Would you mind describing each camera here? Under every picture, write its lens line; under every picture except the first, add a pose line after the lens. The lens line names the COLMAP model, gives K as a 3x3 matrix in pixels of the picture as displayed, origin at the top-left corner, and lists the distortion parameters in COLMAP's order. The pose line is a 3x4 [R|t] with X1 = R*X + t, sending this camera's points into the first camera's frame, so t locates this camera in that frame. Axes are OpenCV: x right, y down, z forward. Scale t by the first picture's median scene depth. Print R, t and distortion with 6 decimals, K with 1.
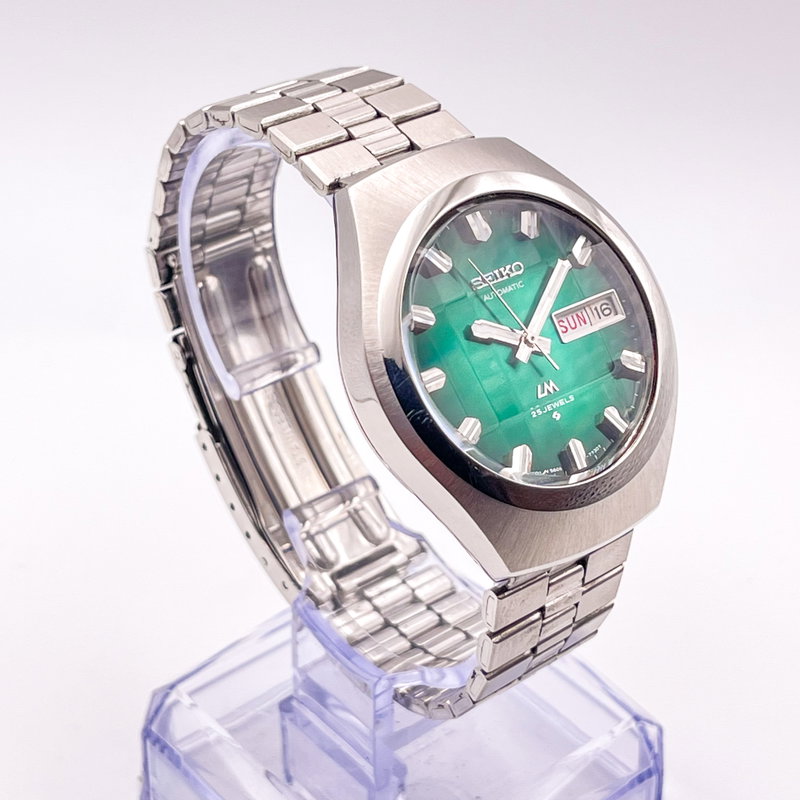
lens RADIAL K [[1838.1, 0, 400.0], [0, 1838.1, 400.0], [0, 0, 1]] dist [0.411856, -0.128869]
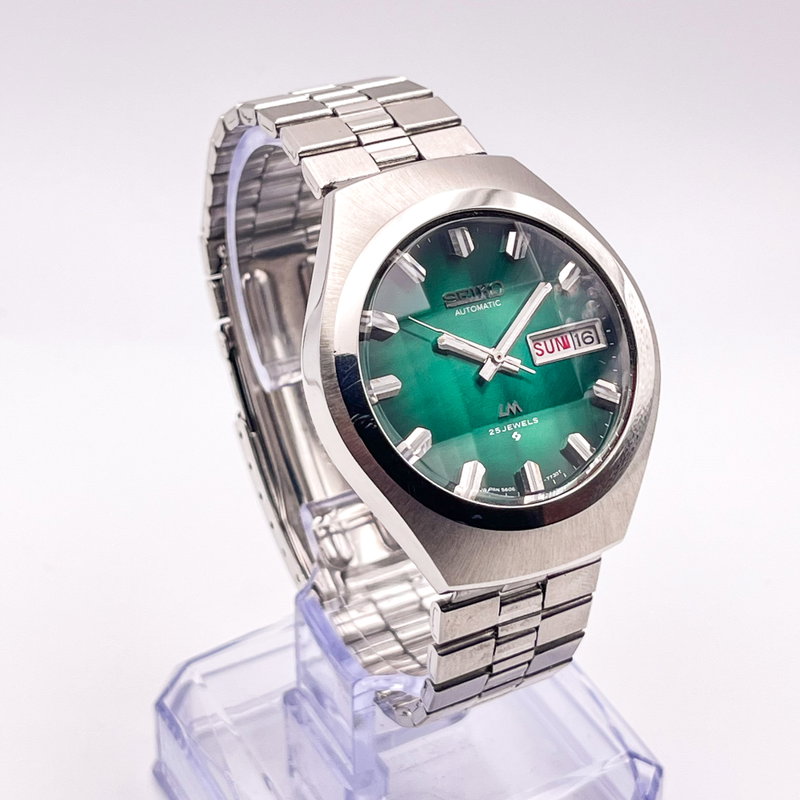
lens RADIAL K [[1838.1, 0, 400.0], [0, 1838.1, 400.0], [0, 0, 1]] dist [0.411856, -0.128869]
pose [[0.983558, 0.104617, -0.147203, 0.156542], [-0.105728, 0.994395, 0.000278, -0.004432], [0.146407, 0.015290, 0.989106, 0.000397]]
